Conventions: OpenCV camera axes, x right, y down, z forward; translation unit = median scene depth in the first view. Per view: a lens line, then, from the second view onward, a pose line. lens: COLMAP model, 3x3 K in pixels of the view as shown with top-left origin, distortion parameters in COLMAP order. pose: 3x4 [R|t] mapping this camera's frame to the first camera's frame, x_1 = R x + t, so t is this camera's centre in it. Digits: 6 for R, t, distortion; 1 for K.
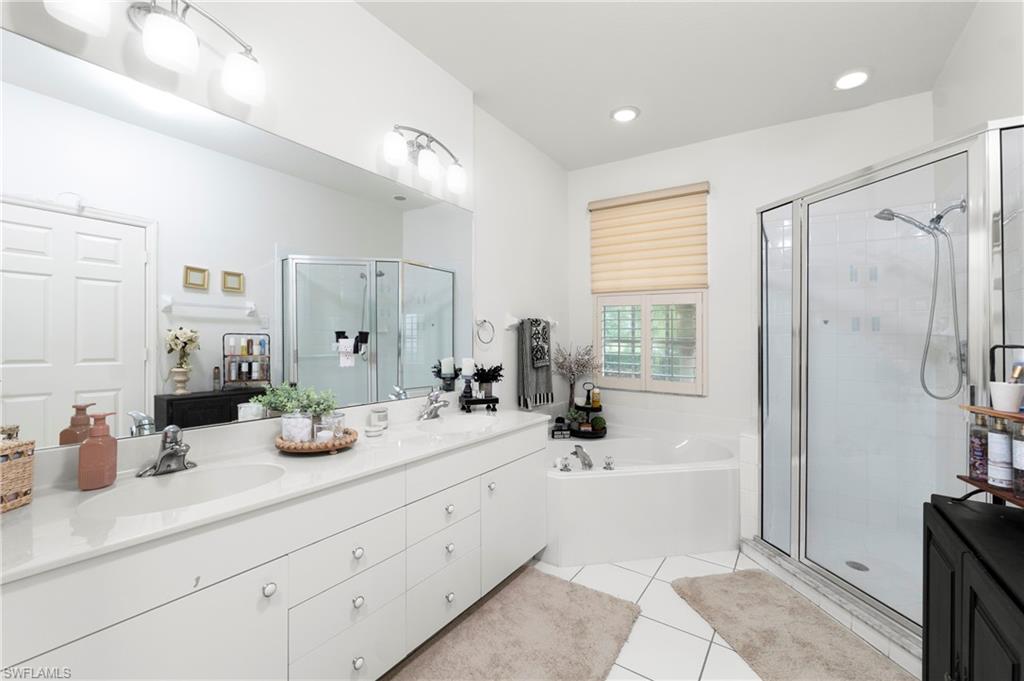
lens RADIAL K [[432.7, 0, 511.3], [0, 432.7, 326.6], [0, 0, 1]] dist [-0.001895, -0.000314]
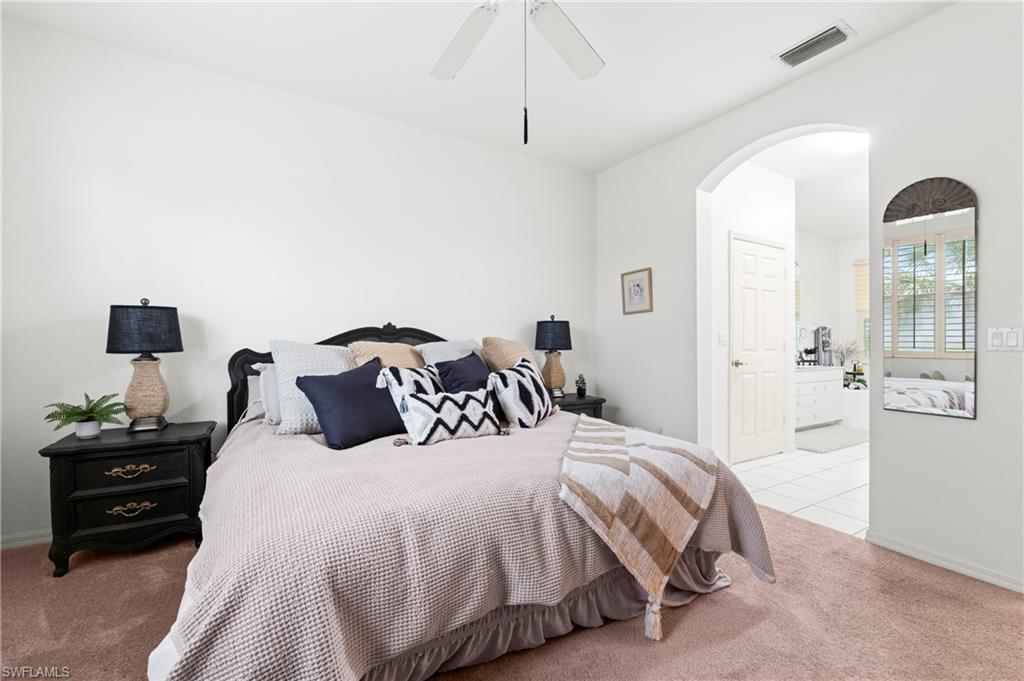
lens RADIAL K [[432.7, 0, 511.3], [0, 432.7, 326.6], [0, 0, 1]] dist [-0.001895, -0.000314]
pose [[0.906758, 0.003336, -0.421639, -0.468316], [-0.001950, 0.999991, 0.003720, -0.025745], [0.421648, -0.002551, 0.906756, -1.625329]]
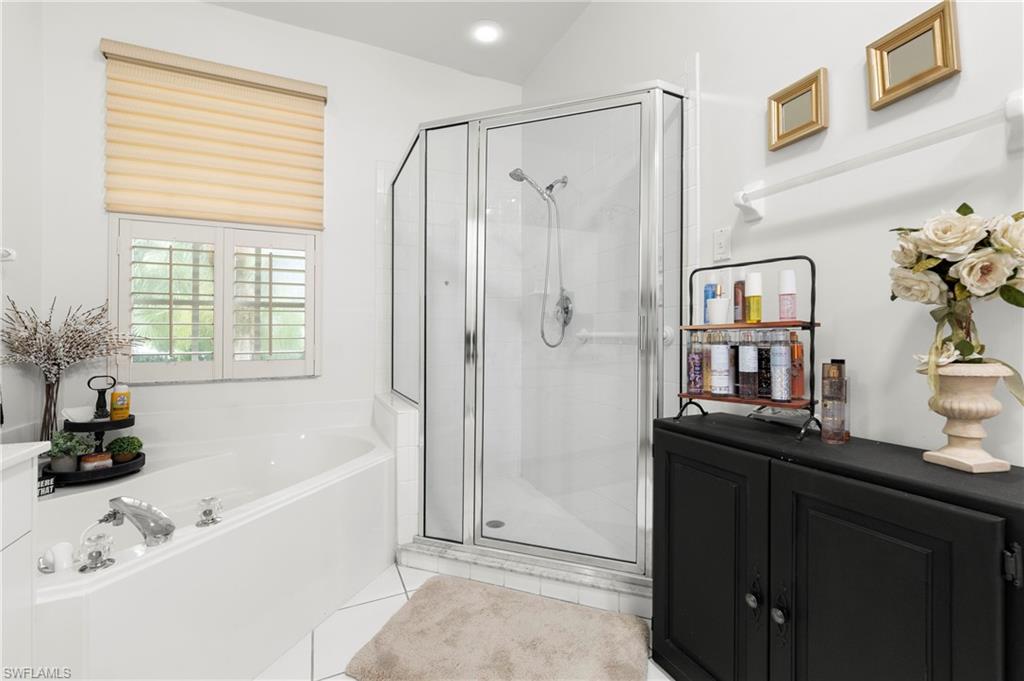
lens RADIAL K [[432.7, 0, 511.3], [0, 432.7, 326.6], [0, 0, 1]] dist [-0.001895, -0.000314]
pose [[0.506483, 0.005893, 0.862230, -0.025957], [-0.003696, 0.999982, -0.004664, 0.085090], [-0.862242, -0.000824, 0.506495, 0.368794]]
